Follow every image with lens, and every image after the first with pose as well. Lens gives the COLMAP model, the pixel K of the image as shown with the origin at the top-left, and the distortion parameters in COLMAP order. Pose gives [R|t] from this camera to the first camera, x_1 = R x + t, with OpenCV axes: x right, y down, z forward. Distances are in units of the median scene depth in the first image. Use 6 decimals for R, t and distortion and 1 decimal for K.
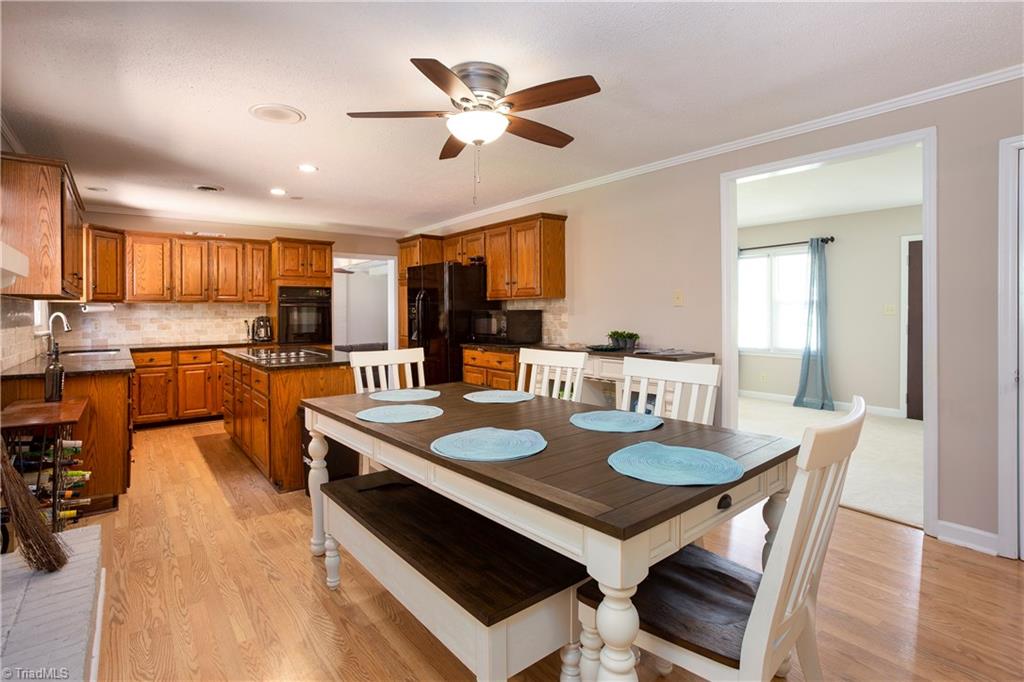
lens RADIAL K [[523.6, 0, 511.7], [0, 523.6, 311.5], [0, 0, 1]] dist [-0.025304, 0.000630]
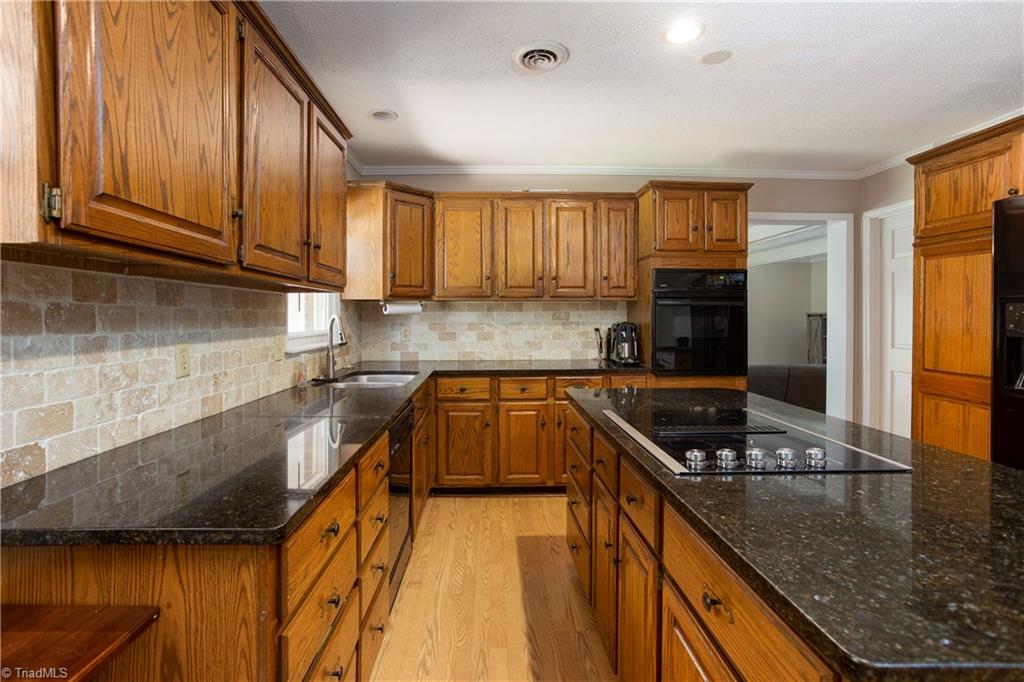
lens RADIAL K [[498.3, 0, 490.8], [0, 498.3, 320.4], [0, 0, 1]] dist [-0.001289, 0.000360]
pose [[0.803731, 0.011132, -0.594889, -0.286381], [-0.004321, 0.999908, 0.012874, 0.000599], [0.594977, -0.007777, 0.803705, 0.494469]]
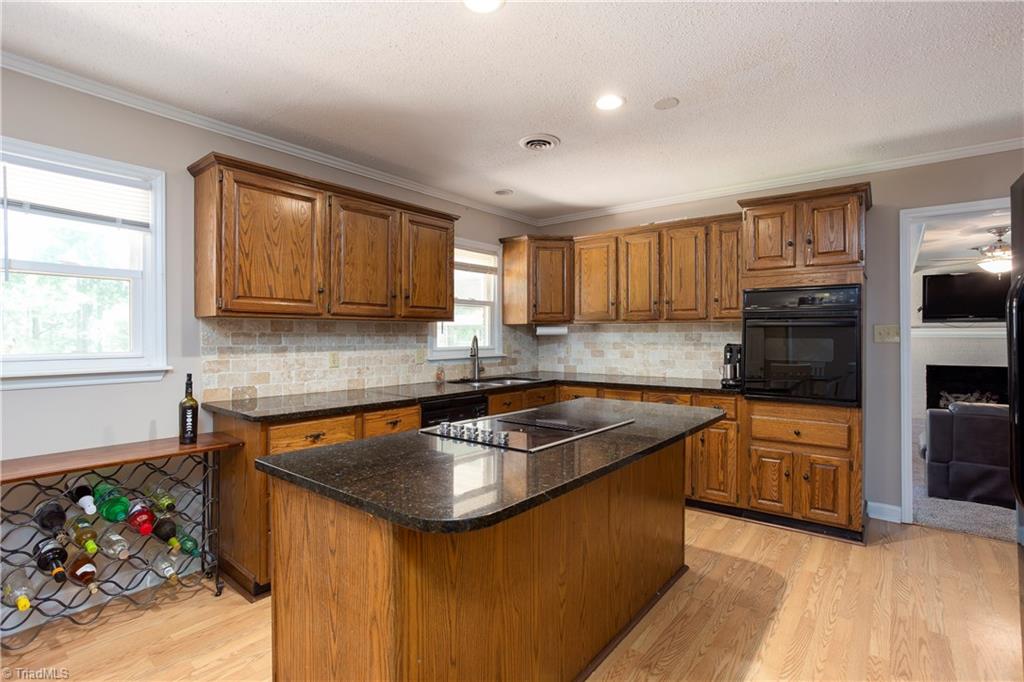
lens RADIAL K [[498.8, 0, 509.3], [0, 498.8, 335.6], [0, 0, 1]] dist [-0.051949, 0.032560]
pose [[0.244545, 0.010295, -0.969583, 0.000507], [-0.001543, 0.999946, 0.010229, -0.005495], [0.969637, -0.001005, 0.244548, 0.668468]]
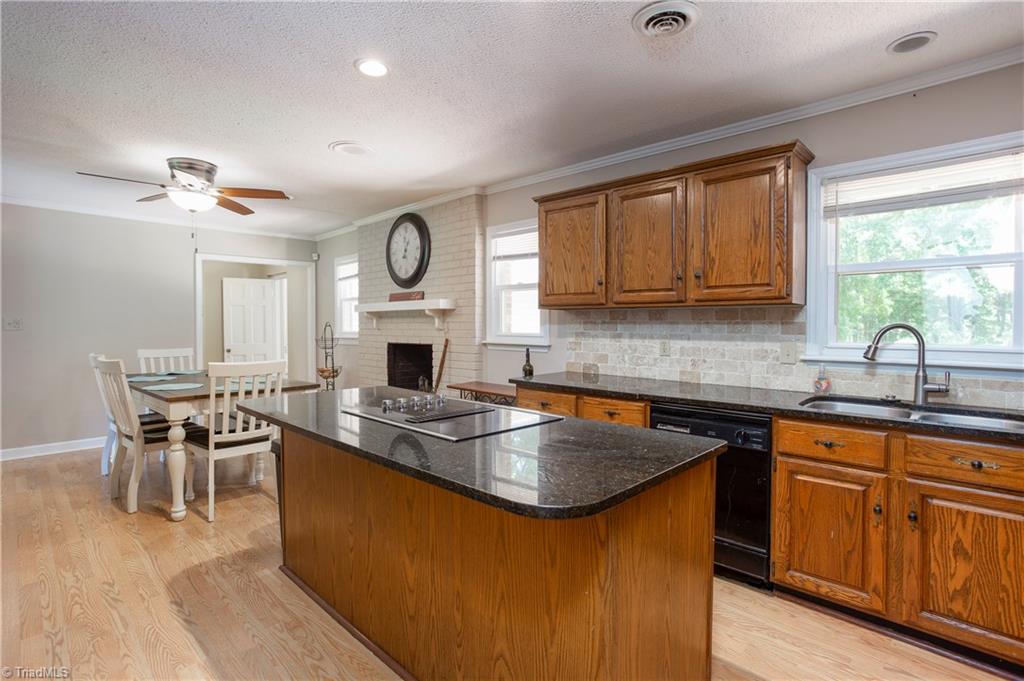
lens RADIAL K [[498.8, 0, 509.3], [0, 498.8, 335.1], [0, 0, 1]] dist [-0.051949, 0.032560]
pose [[-0.988251, 0.009301, -0.152559, -0.334018], [0.005970, 0.999734, 0.022275, 0.000002], [0.152726, 0.021102, -0.988043, 1.126873]]
